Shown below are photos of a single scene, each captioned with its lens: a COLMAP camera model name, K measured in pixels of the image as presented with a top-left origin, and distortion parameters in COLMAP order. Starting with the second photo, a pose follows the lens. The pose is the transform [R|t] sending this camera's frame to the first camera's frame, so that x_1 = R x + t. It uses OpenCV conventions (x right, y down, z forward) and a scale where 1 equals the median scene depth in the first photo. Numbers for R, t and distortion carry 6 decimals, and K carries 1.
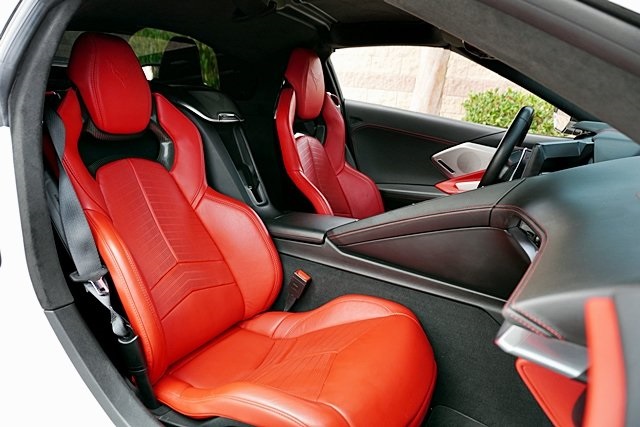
lens RADIAL K [[429.6, 0, 320.0], [0, 429.6, 213.5], [0, 0, 1]] dist [-0.046318, 0.030575]
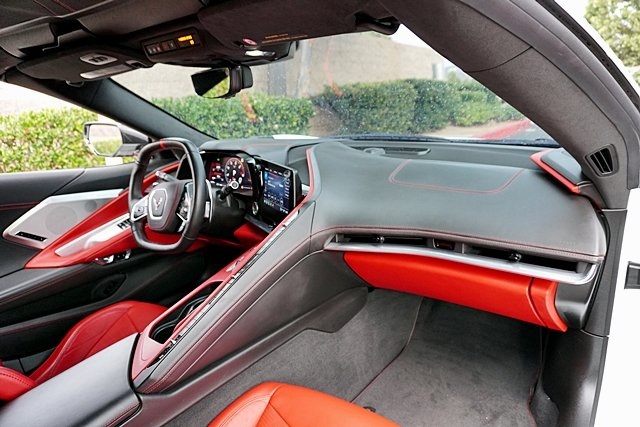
lens RADIAL K [[429.6, 0, 320.0], [0, 429.6, 213.5], [0, 0, 1]] dist [-0.046318, 0.030575]
pose [[0.157380, -0.334849, 0.929036, -0.352314], [0.336182, 0.902736, 0.268420, -0.215552], [-0.928554, 0.270081, 0.254643, 0.434228]]
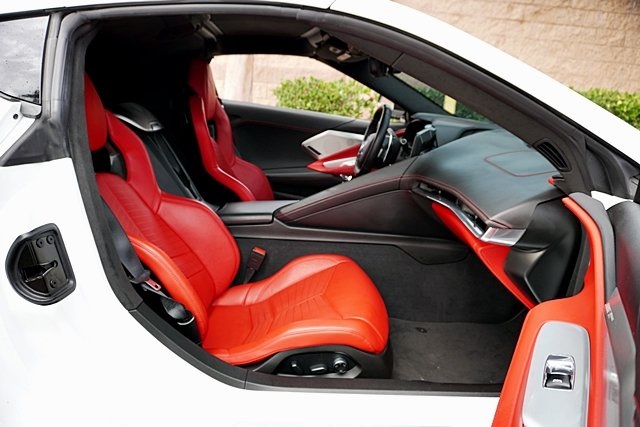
lens RADIAL K [[429.6, 0, 320.0], [0, 429.6, 213.5], [0, 0, 1]] dist [-0.046318, 0.030575]
pose [[0.874288, -0.160444, 0.458124, -0.369396], [0.139574, 0.987030, 0.079314, -0.030931], [-0.464908, -0.005401, 0.885343, -0.154711]]
